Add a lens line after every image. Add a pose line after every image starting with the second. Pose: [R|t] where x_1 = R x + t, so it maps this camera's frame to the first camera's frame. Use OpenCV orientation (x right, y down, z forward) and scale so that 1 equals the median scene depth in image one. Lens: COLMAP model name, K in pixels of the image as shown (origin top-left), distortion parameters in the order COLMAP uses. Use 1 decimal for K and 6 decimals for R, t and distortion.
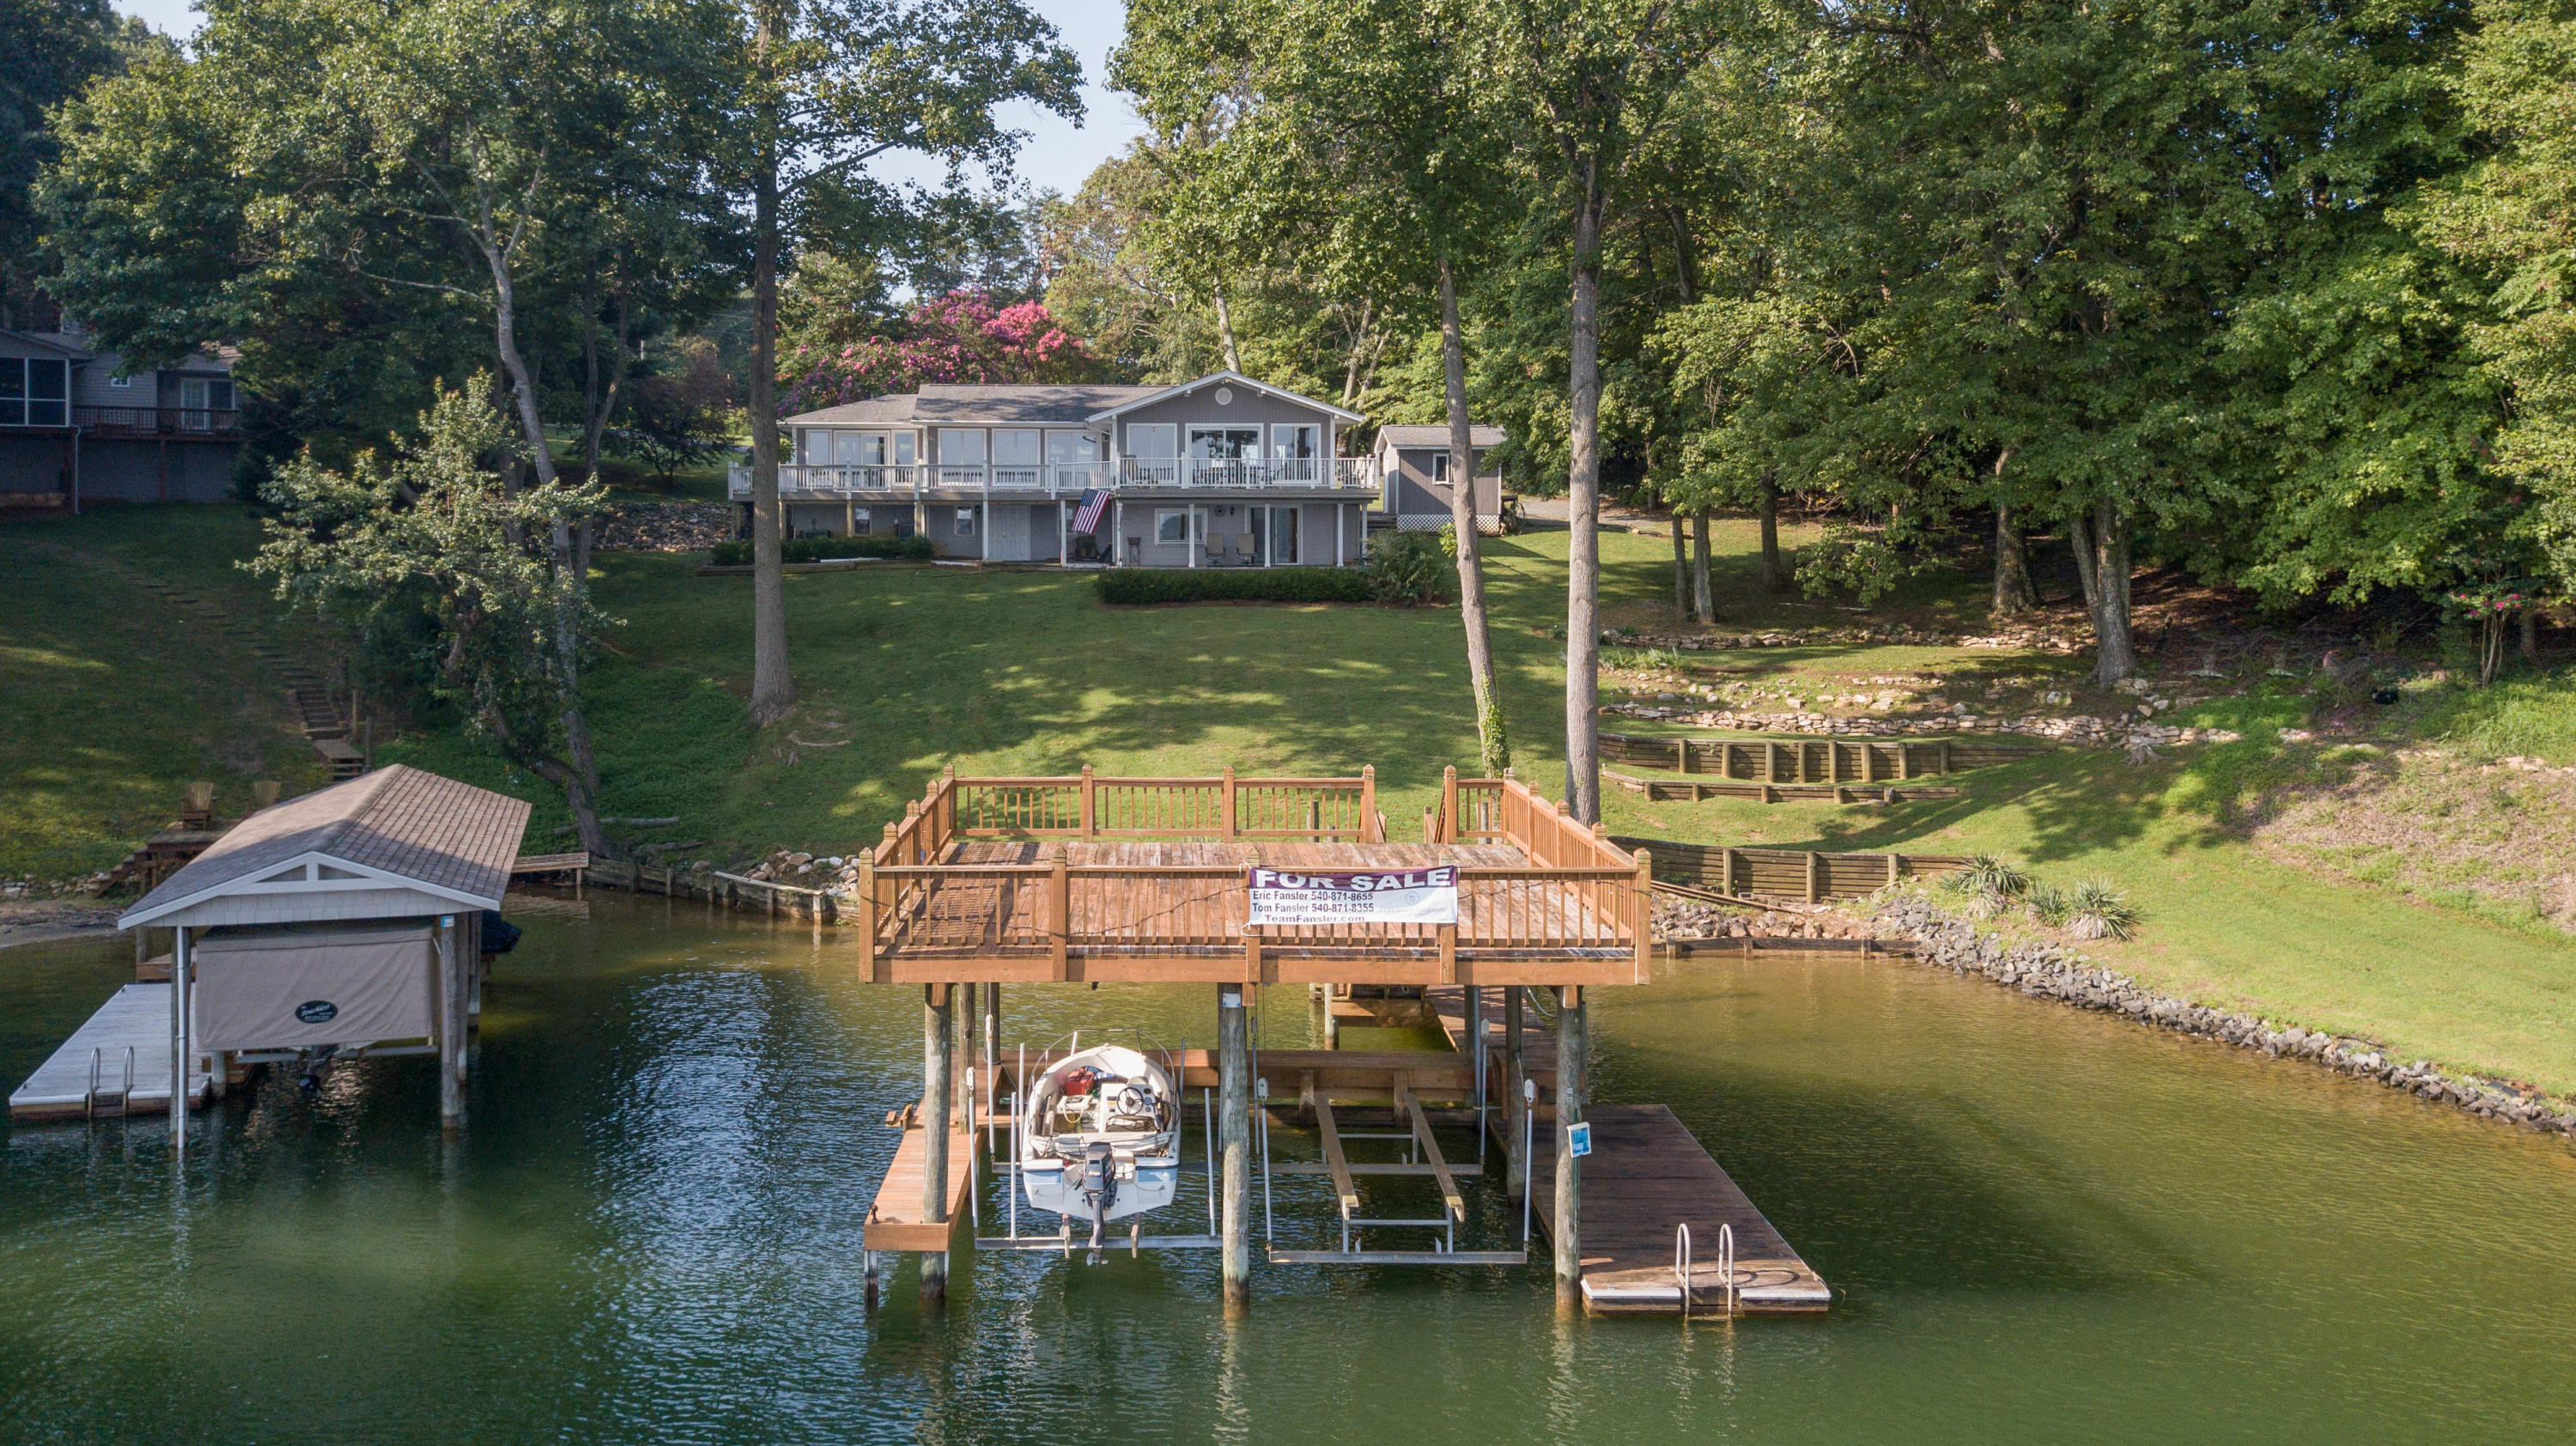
lens RADIAL K [[2013.1, 0, 1120.8], [0, 2013.1, 561.4], [0, 0, 1]] dist [0.011766, -0.012043]
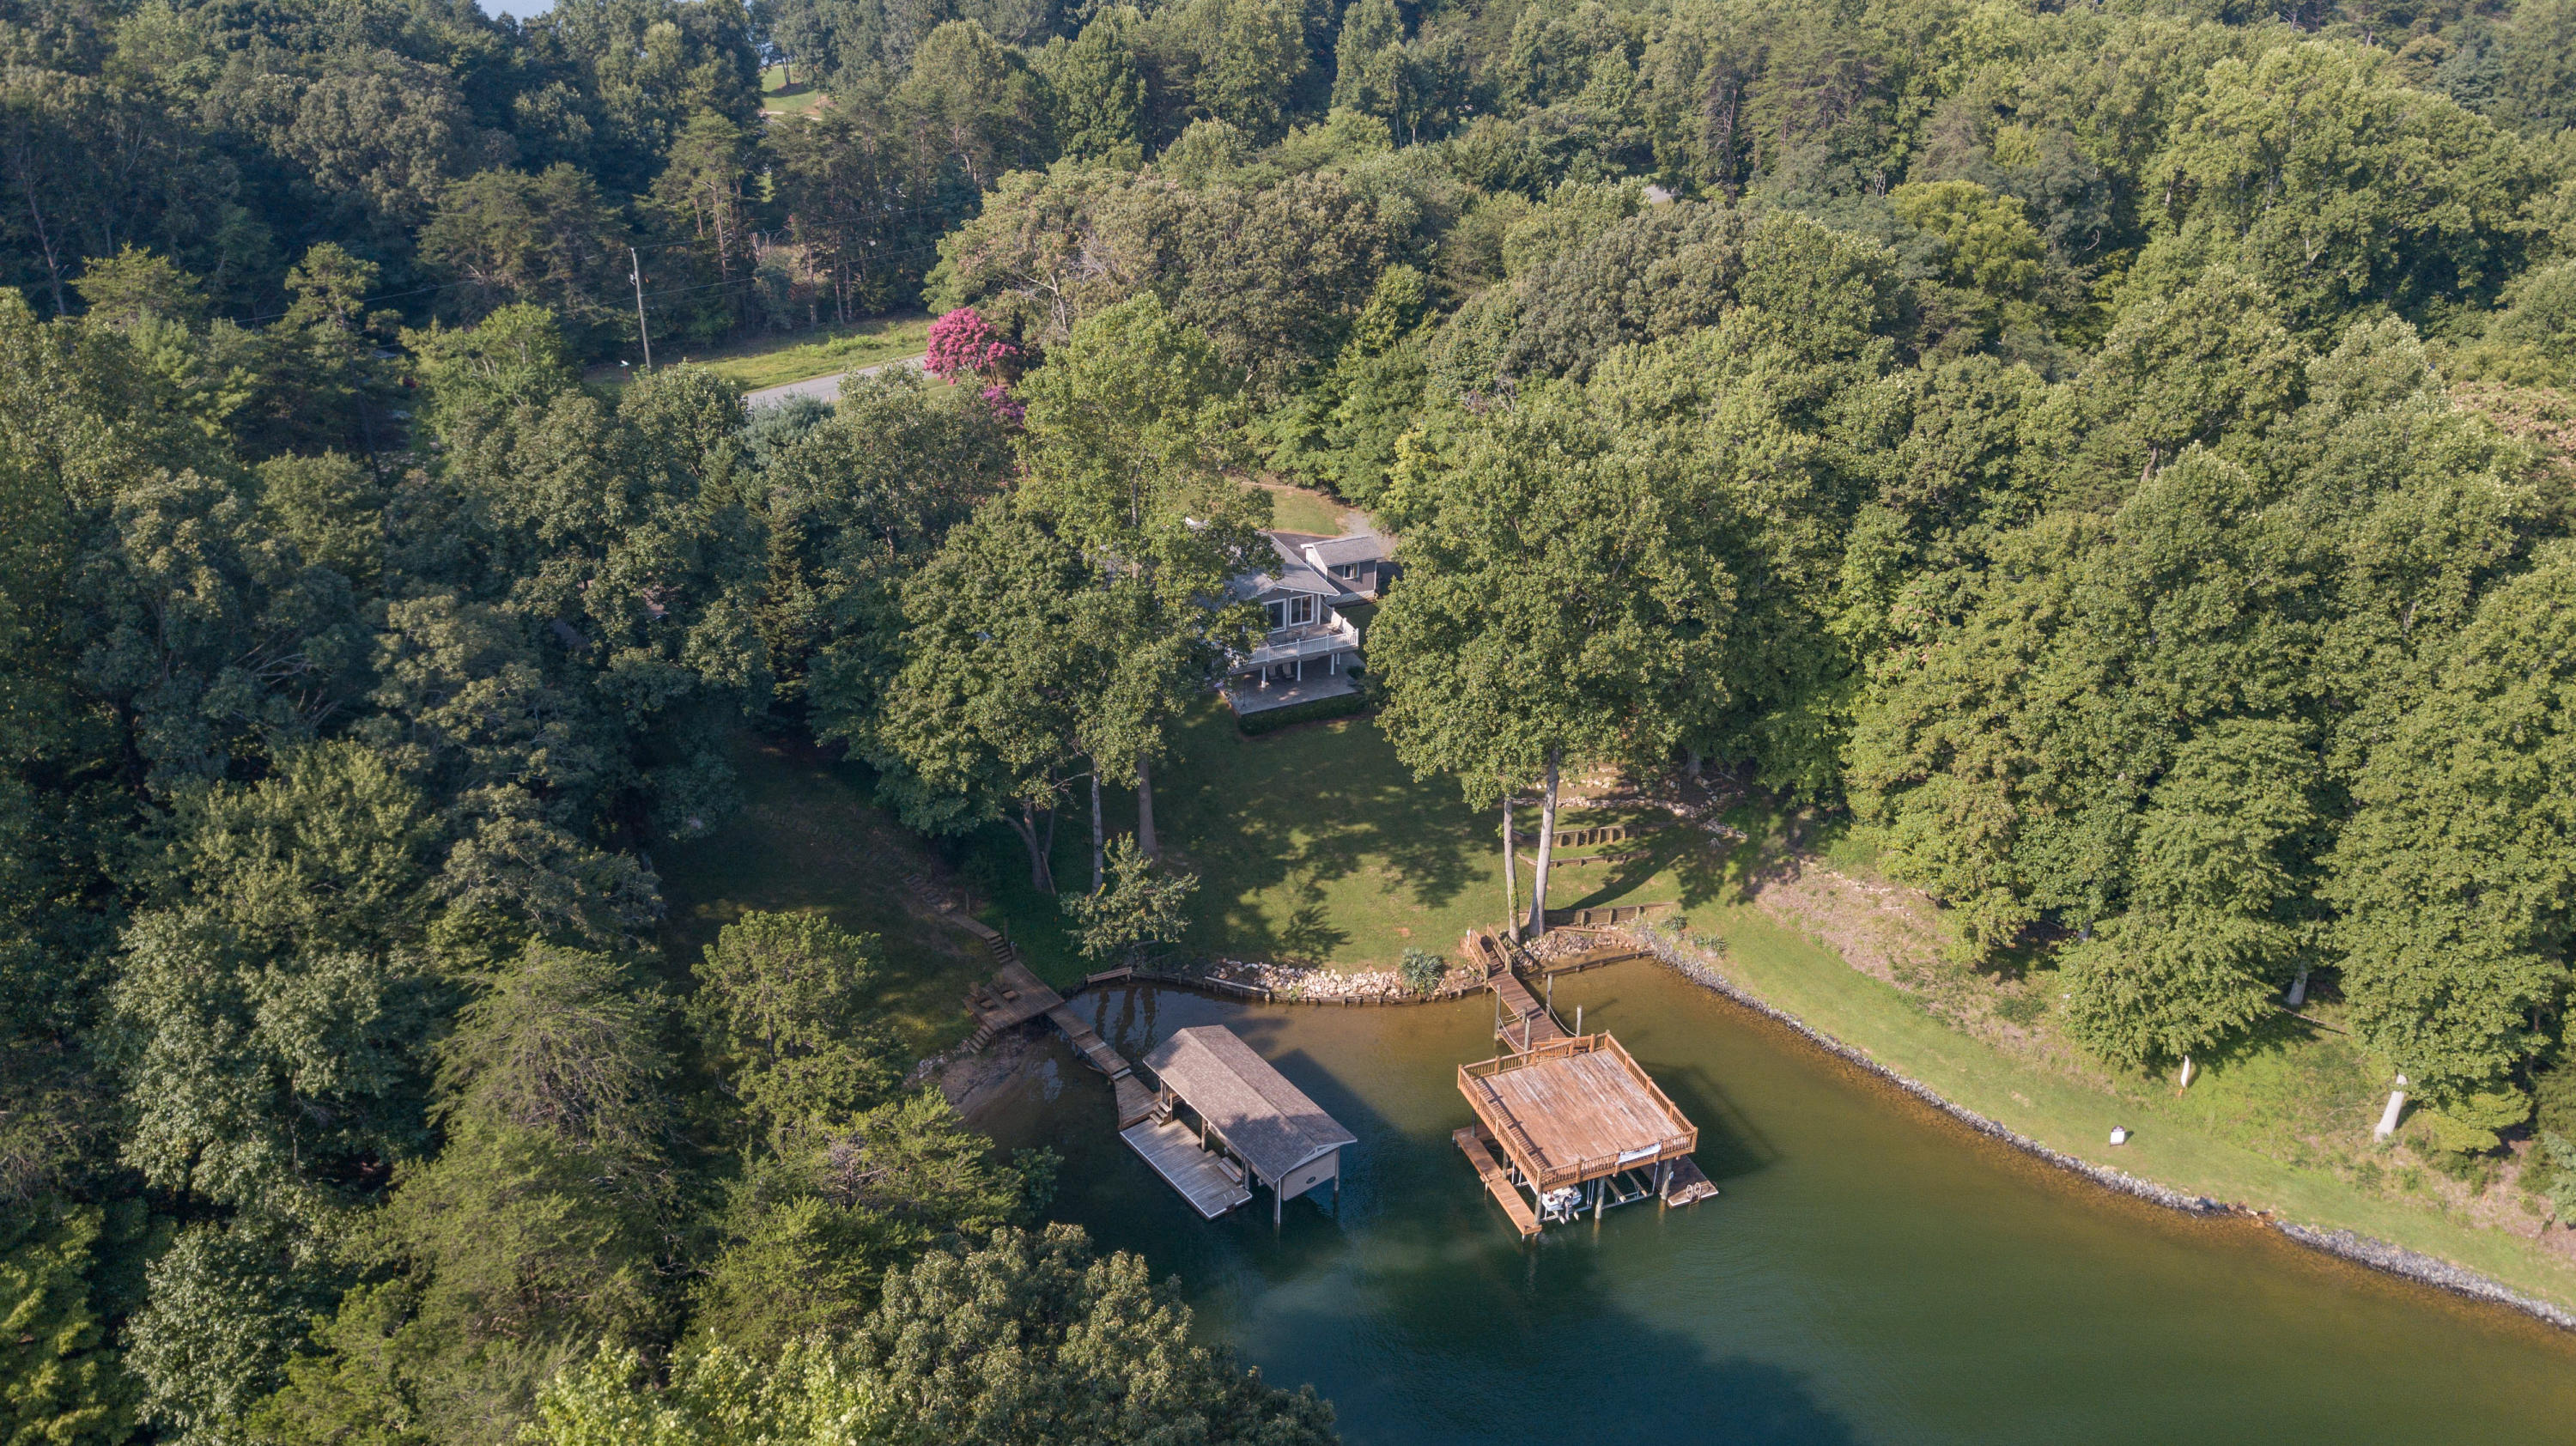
lens RADIAL K [[1957.8, 0, 1281.1], [0, 1957.8, 750.7], [0, 0, 1]] dist [-0.001974, 0.012186]
pose [[0.924362, -0.161907, 0.345458, -0.924762], [-0.011780, 0.892942, 0.450019, -1.203652], [-0.381335, -0.420049, 0.823494, -0.889140]]
